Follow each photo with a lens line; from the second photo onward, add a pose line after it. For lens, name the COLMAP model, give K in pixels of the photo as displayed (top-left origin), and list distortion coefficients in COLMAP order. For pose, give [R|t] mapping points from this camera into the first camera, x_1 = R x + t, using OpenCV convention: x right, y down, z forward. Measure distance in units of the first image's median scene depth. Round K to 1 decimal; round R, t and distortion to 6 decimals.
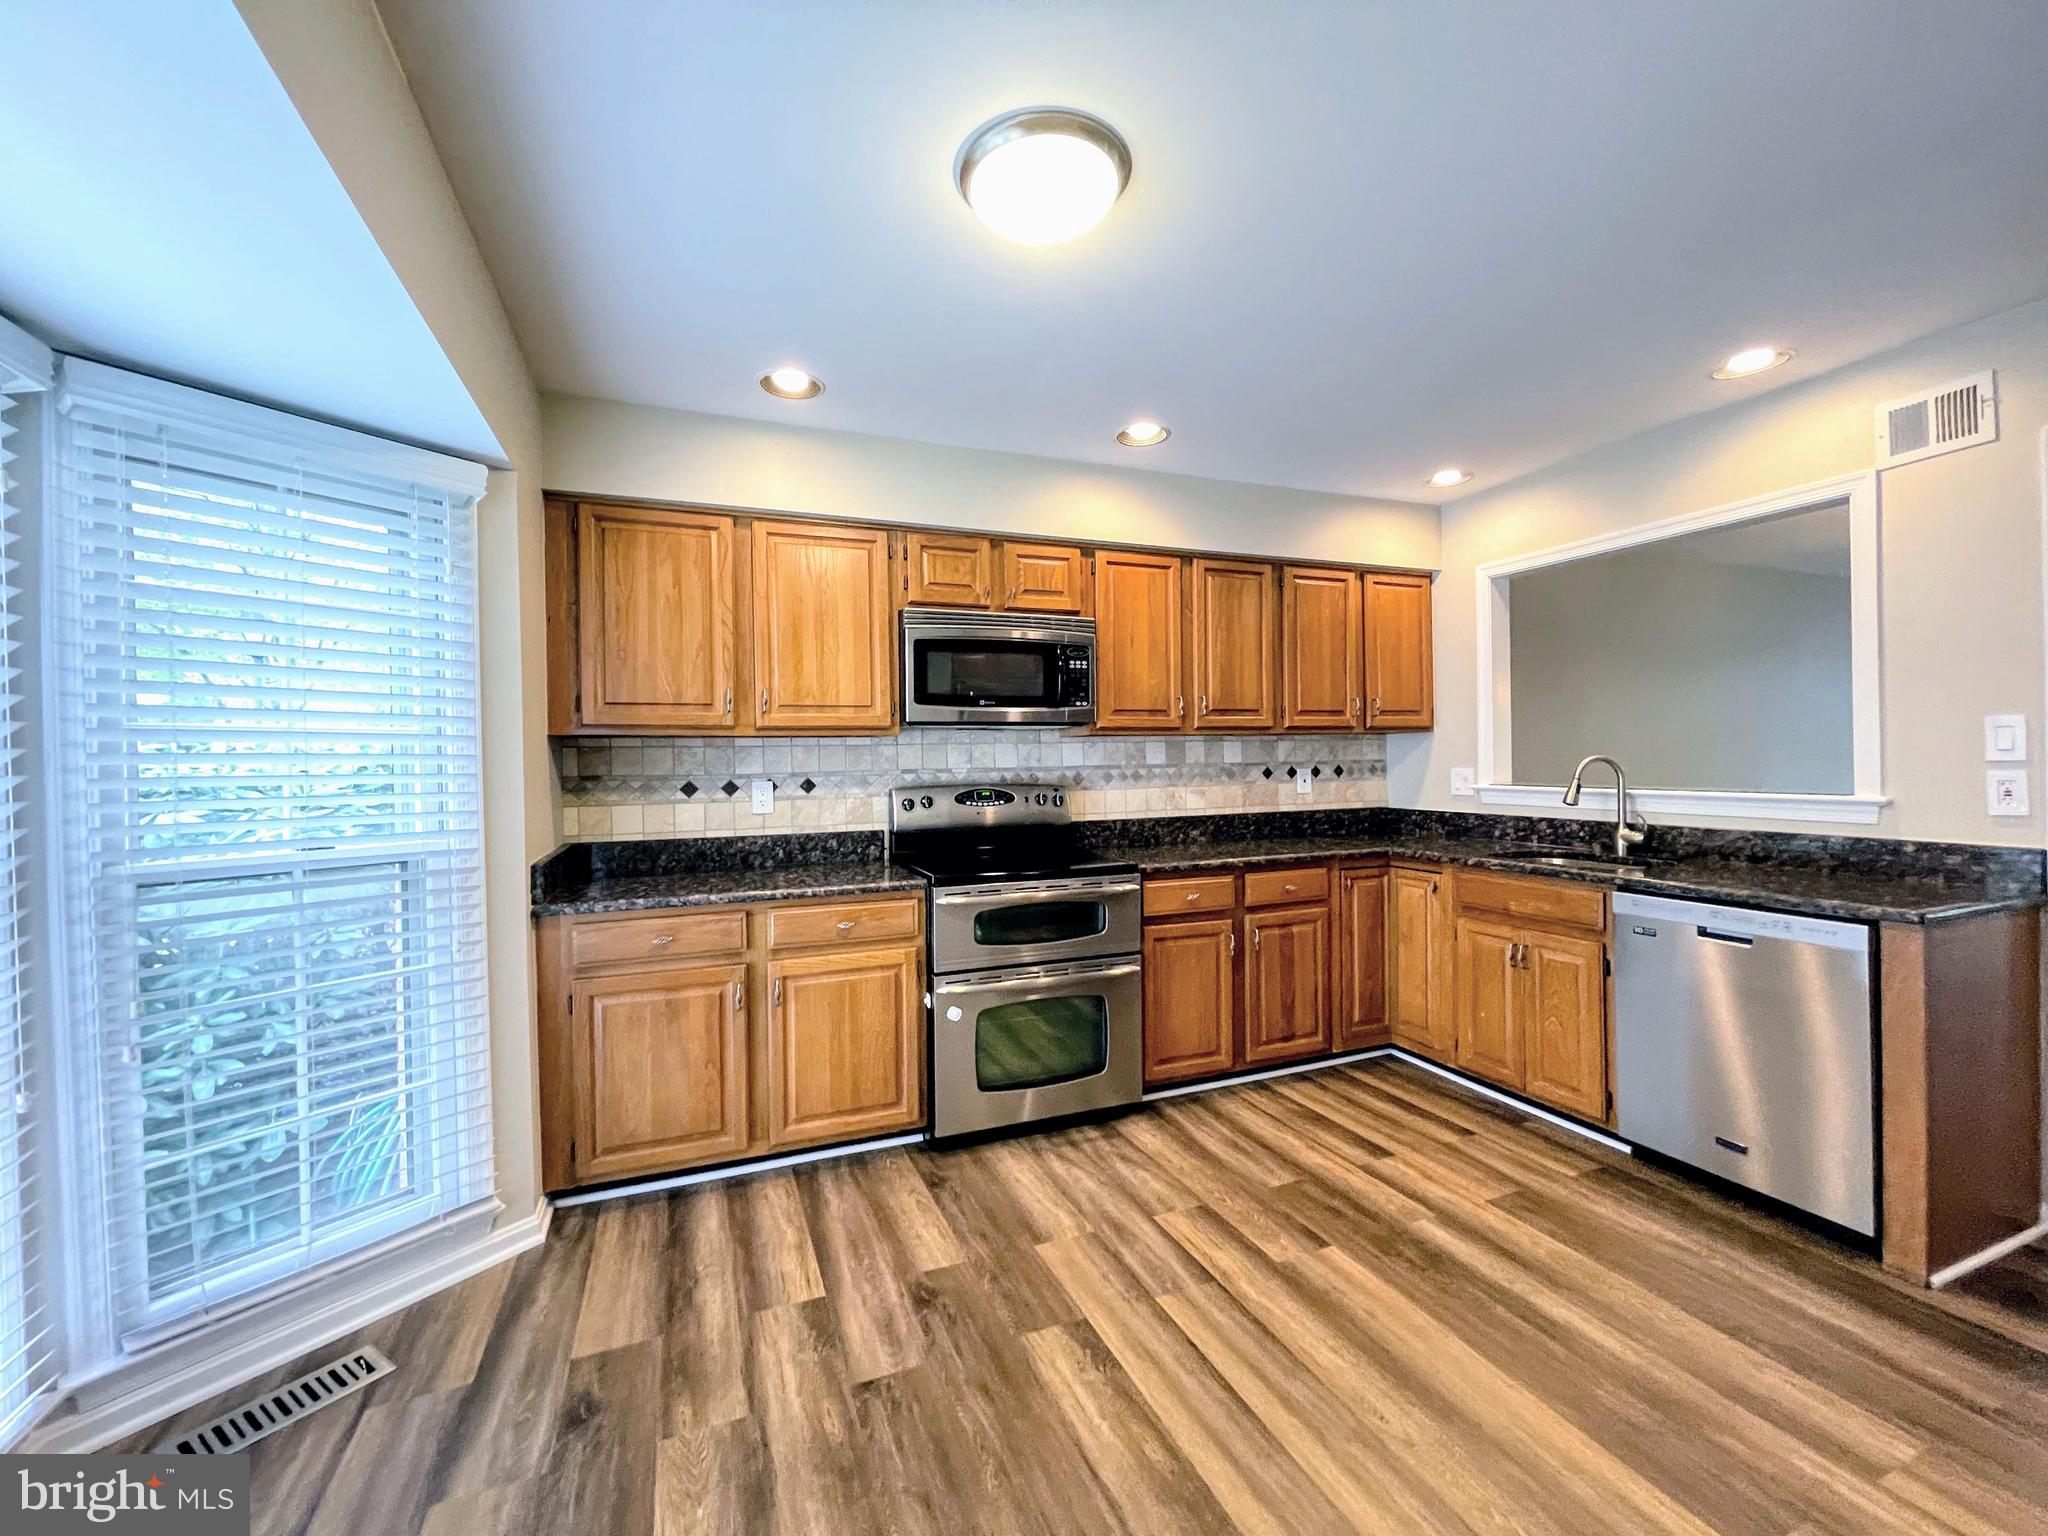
lens RADIAL K [[834.8, 0, 1005.1], [0, 834.8, 761.8], [0, 0, 1]] dist [-0.003911, 0.001356]
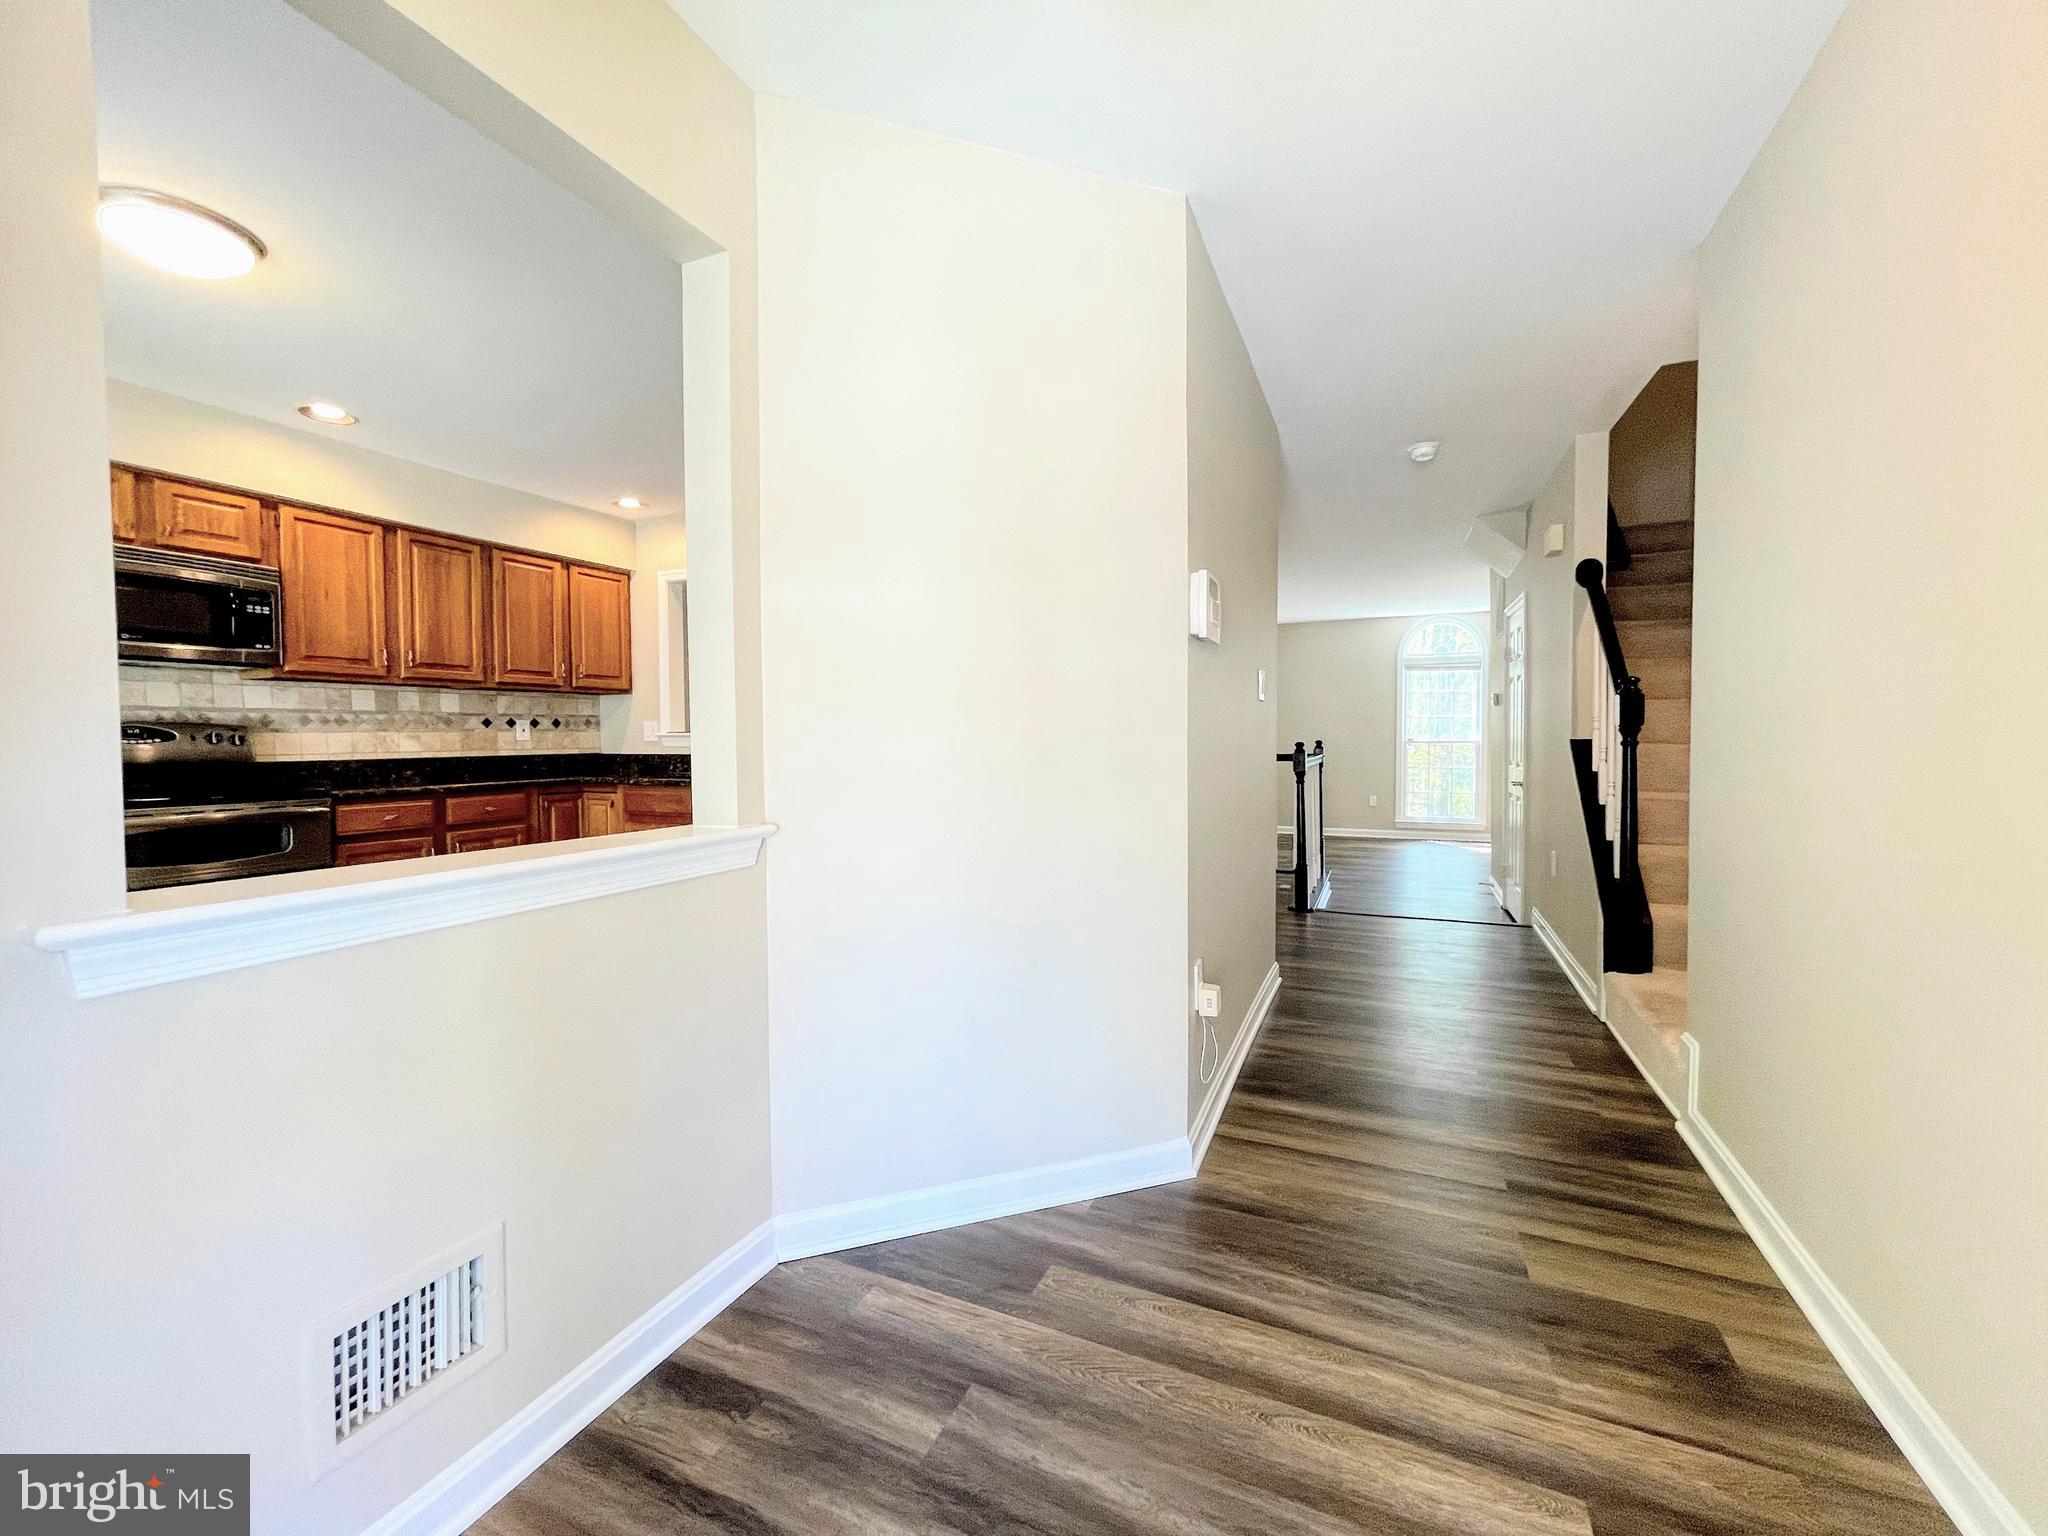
lens RADIAL K [[834.8, 0, 1027.4], [0, 834.8, 761.0], [0, 0, 1]] dist [-0.003911, 0.001356]
pose [[0.707669, -0.008977, 0.706487, 0.027969], [-0.002559, 0.999880, 0.015268, 0.055149], [-0.706540, -0.012612, 0.707561, -0.424815]]
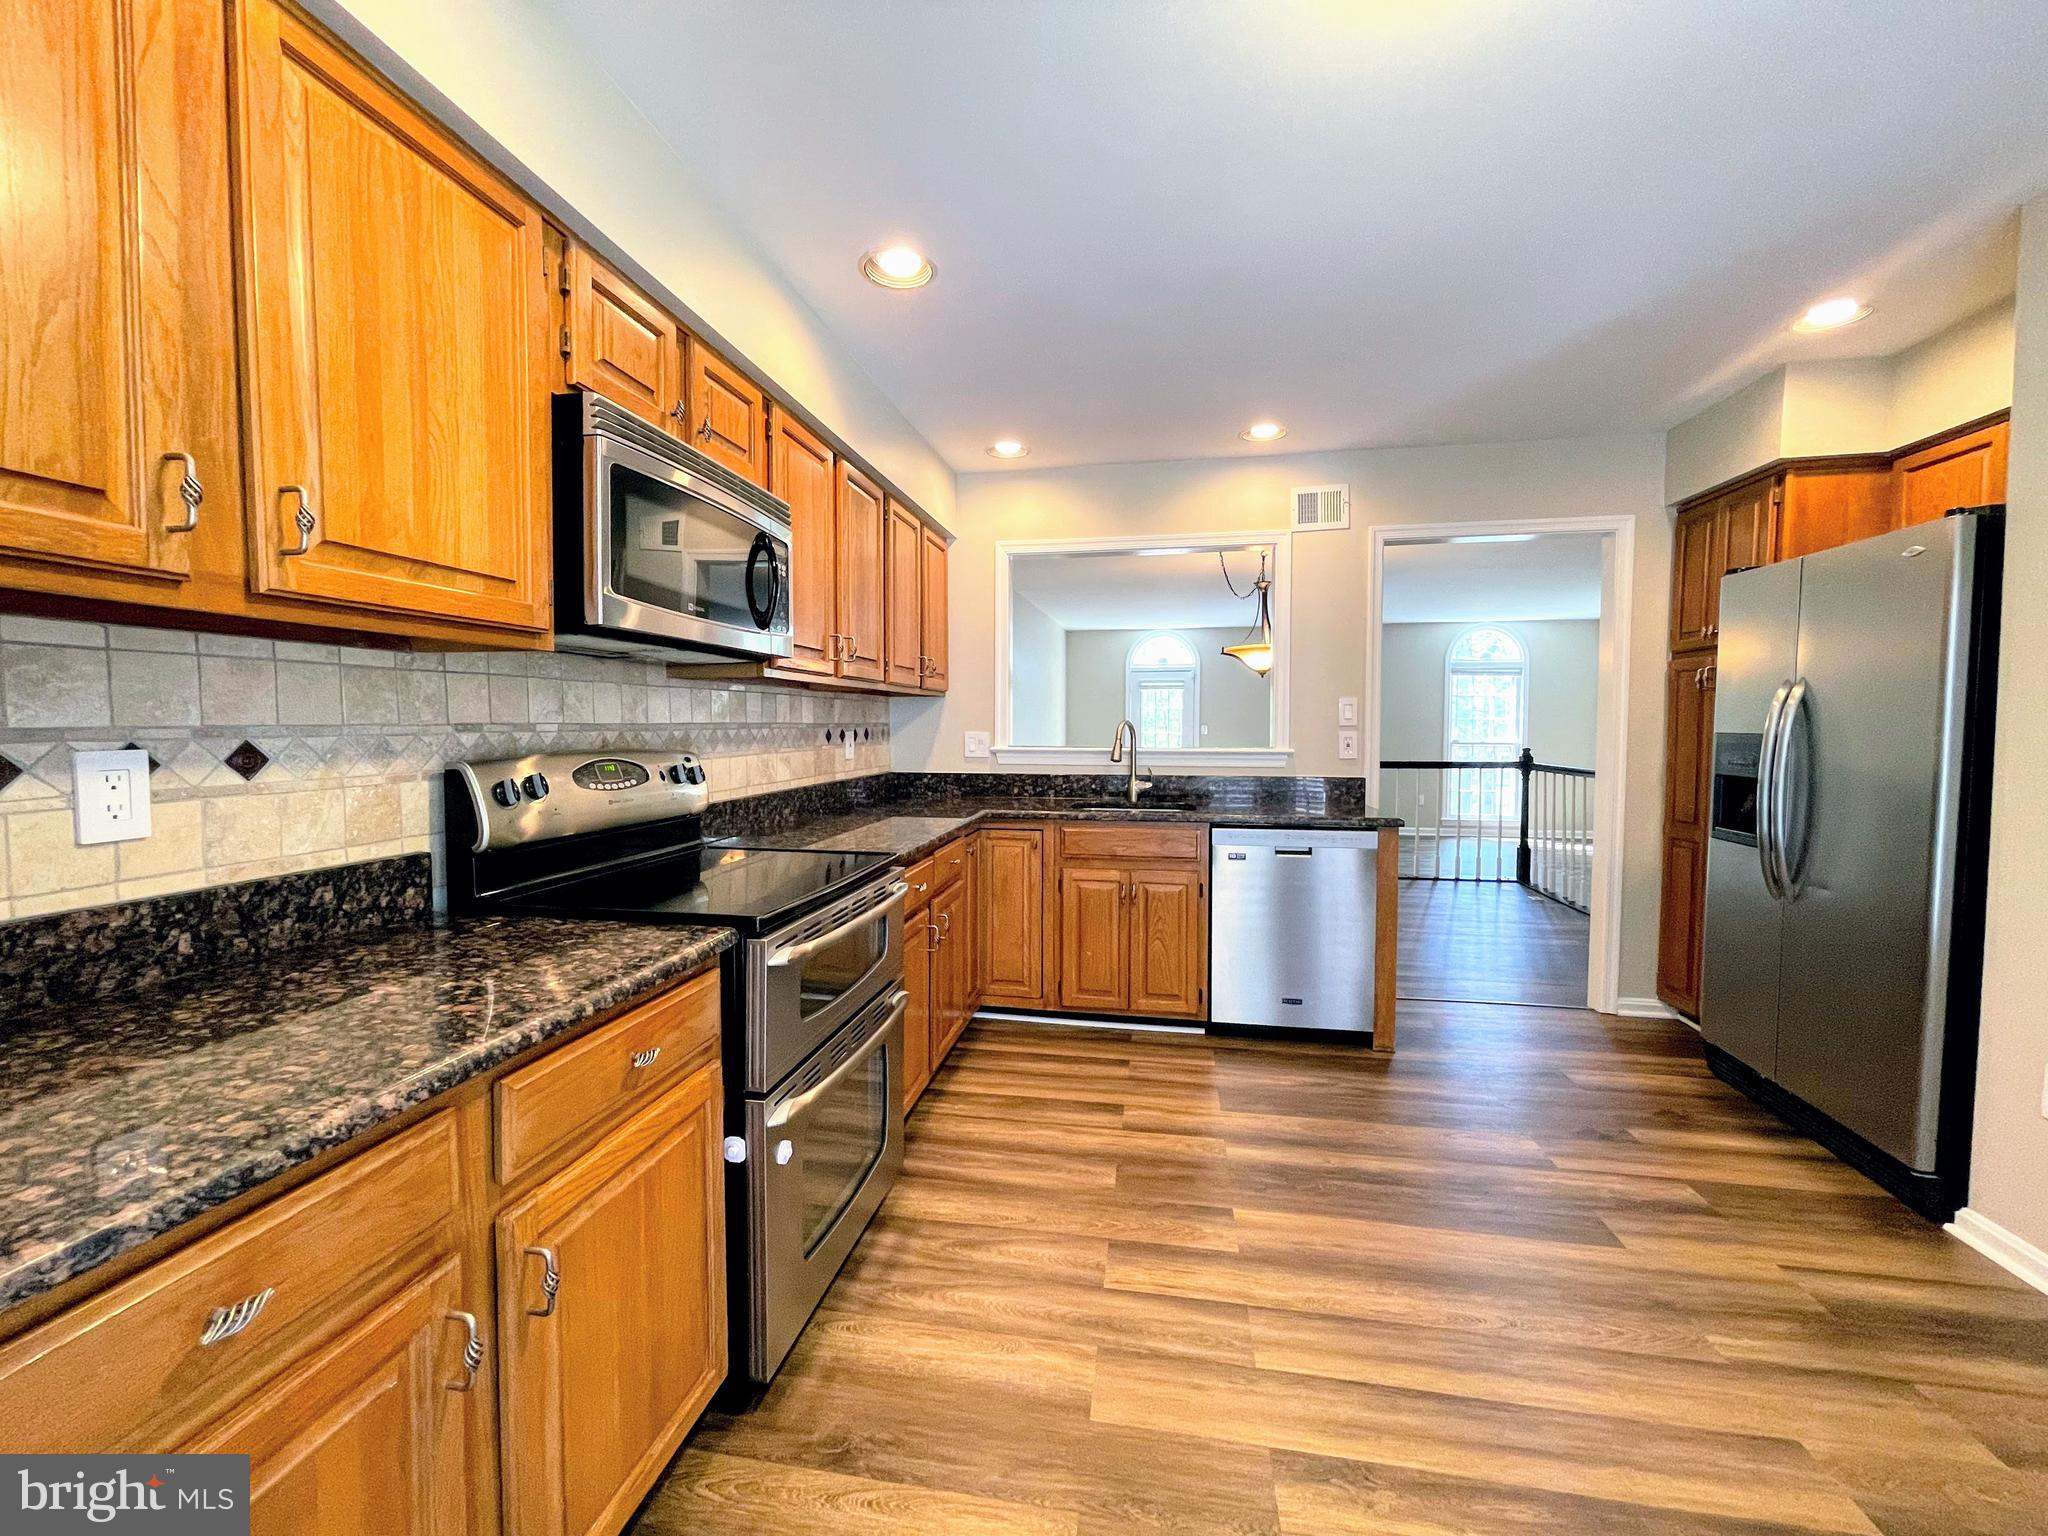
lens RADIAL K [[834.8, 0, 1006.6], [0, 834.8, 765.1], [0, 0, 1]] dist [-0.003911, 0.001356]
pose [[0.520238, -0.027046, 0.853593, -0.366616], [-0.004416, 0.999400, 0.034357, 0.015217], [-0.854010, -0.021643, 0.519806, 0.464204]]
